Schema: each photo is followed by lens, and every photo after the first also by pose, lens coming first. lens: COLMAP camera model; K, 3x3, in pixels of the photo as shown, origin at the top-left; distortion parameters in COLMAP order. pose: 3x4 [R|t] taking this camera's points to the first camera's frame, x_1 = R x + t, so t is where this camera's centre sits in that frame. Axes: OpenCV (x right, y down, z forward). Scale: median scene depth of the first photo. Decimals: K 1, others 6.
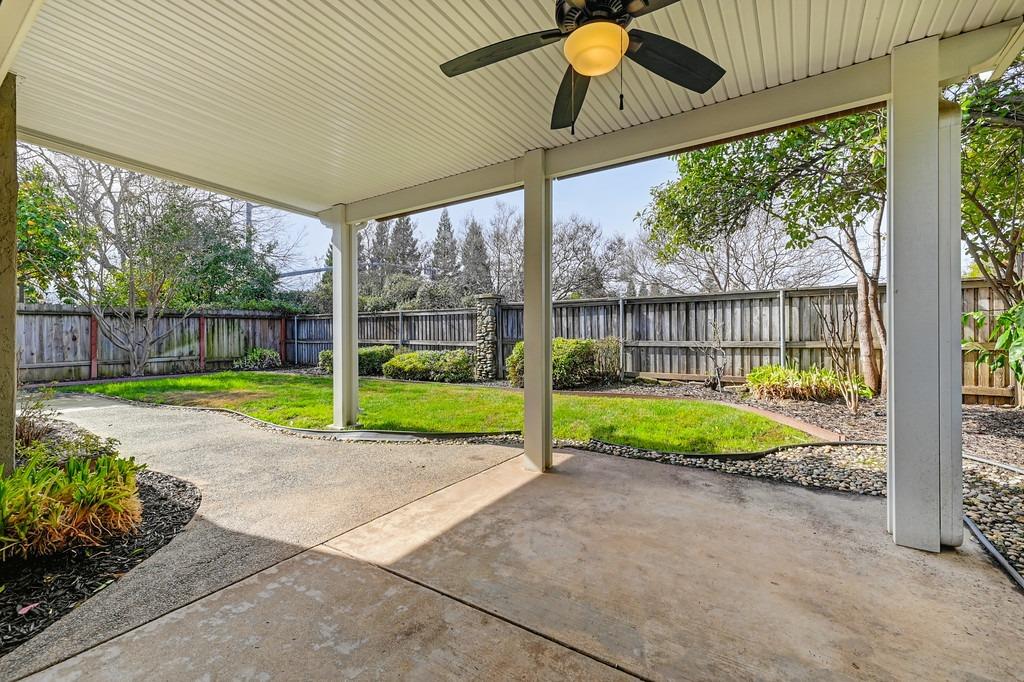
lens RADIAL K [[431.1, 0, 513.6], [0, 431.1, 319.1], [0, 0, 1]] dist [0.001770, 0.000153]
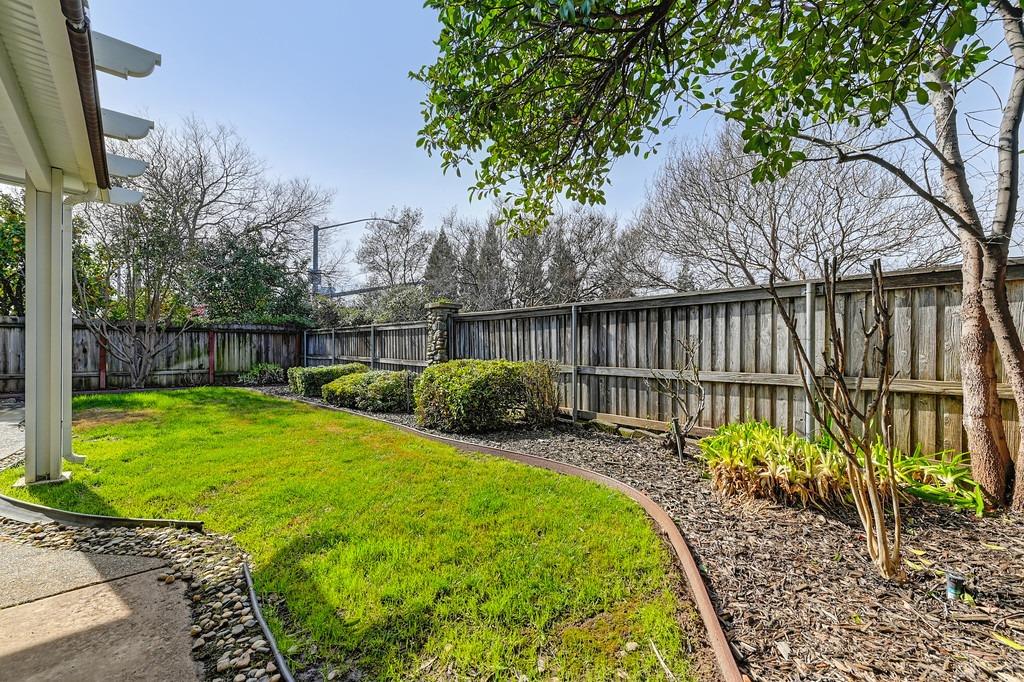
lens RADIAL K [[423.1, 0, 512.0], [0, 423.1, 341.0], [0, 0, 1]] dist [0.001688, -0.000063]
pose [[0.968359, 0.008945, -0.249403, 0.325359], [-0.006089, 0.999907, 0.012218, 0.002616], [0.249489, -0.010313, 0.968323, 0.320798]]
